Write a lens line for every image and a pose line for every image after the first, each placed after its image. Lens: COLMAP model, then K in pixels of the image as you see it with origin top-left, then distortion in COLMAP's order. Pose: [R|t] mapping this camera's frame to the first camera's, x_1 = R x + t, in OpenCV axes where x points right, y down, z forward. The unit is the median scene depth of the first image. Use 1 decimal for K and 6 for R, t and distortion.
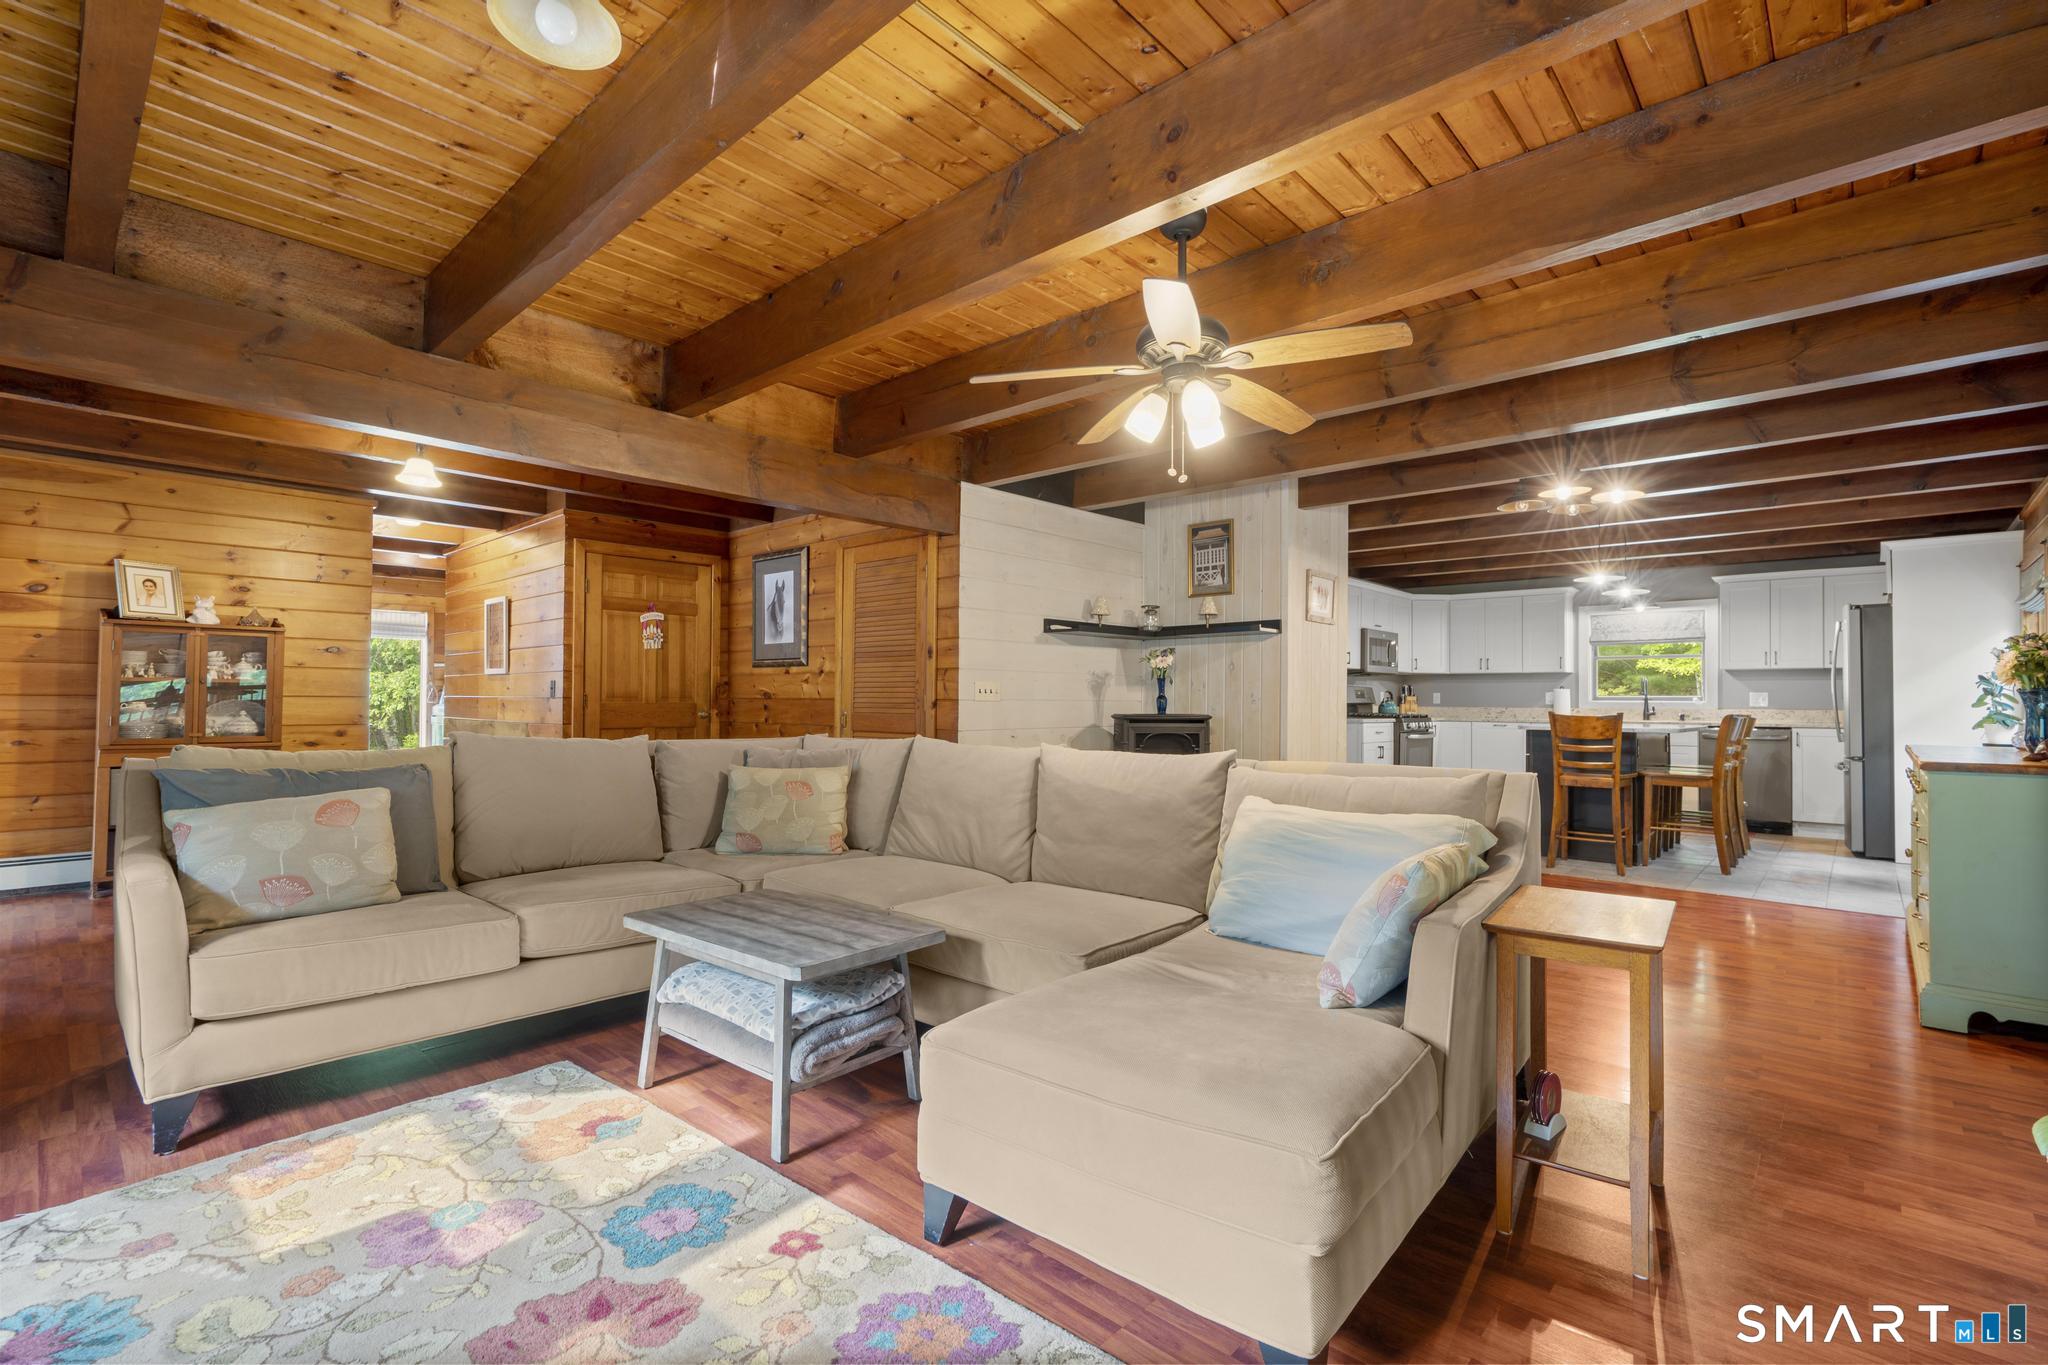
lens RADIAL K [[919.1, 0, 1014.4], [0, 919.1, 689.5], [0, 0, 1]] dist [-0.007409, 0.000262]
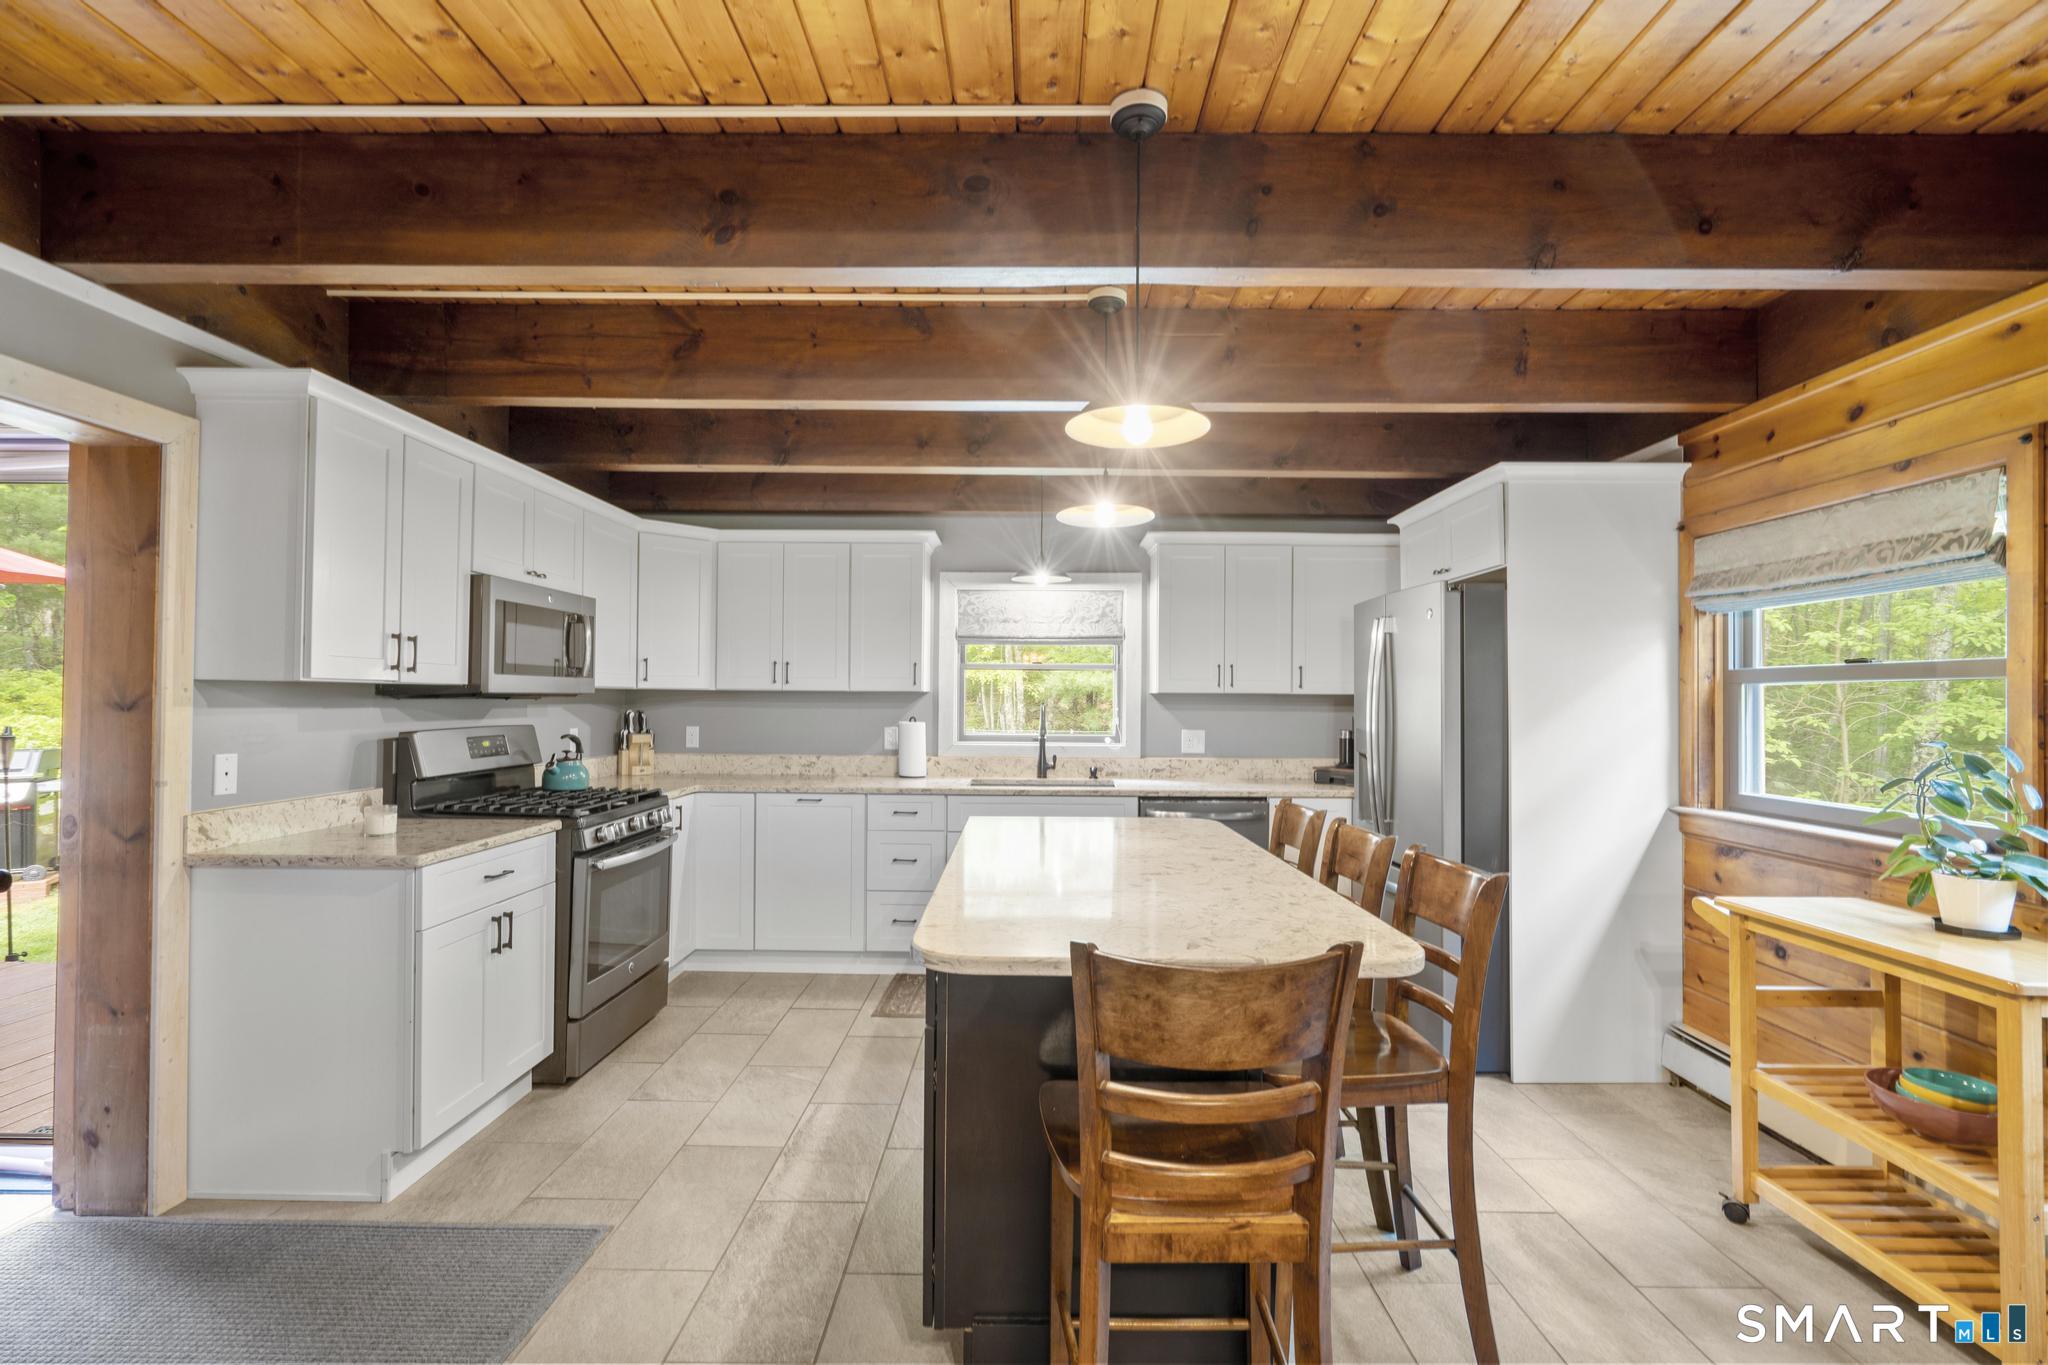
lens RADIAL K [[919.1, 0, 1023.0], [0, 919.1, 683.2], [0, 0, 1]] dist [-0.007409, 0.000262]
pose [[0.741649, 0.009539, 0.670721, 0.283415], [-0.009712, 0.999947, -0.003482, -0.022526], [-0.670718, -0.003932, 0.741702, 0.557738]]
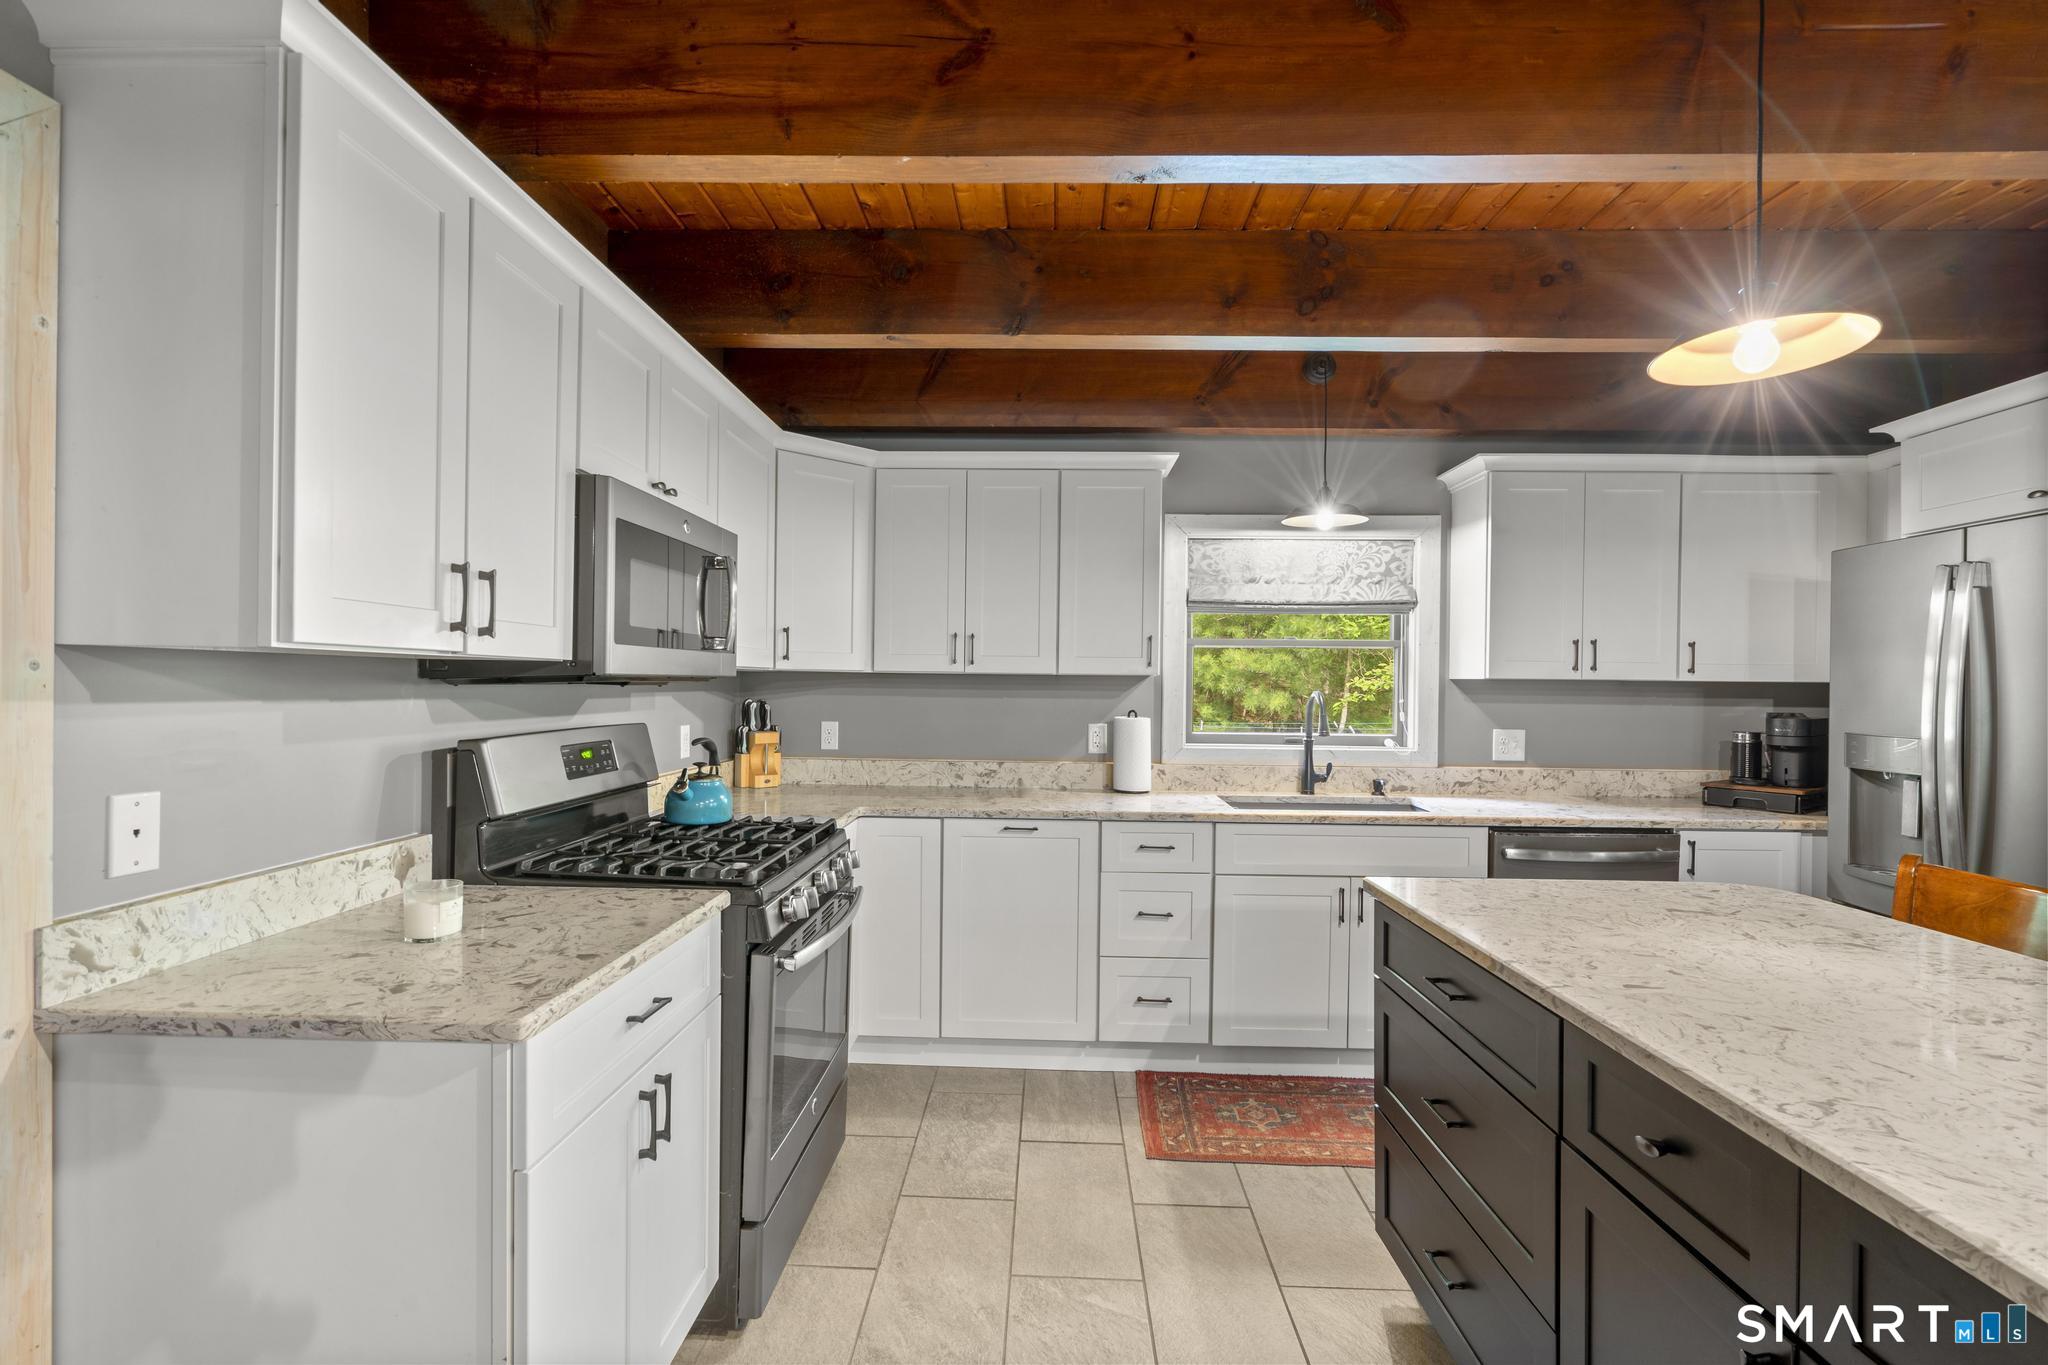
lens RADIAL K [[919.1, 0, 1022.9], [0, 919.1, 685.6], [0, 0, 1]] dist [-0.007409, 0.000262]
pose [[0.756357, -0.000168, 0.654159, 0.302128], [-0.013269, 0.999790, 0.015599, -0.020190], [-0.654024, -0.020479, 0.756197, 0.734293]]
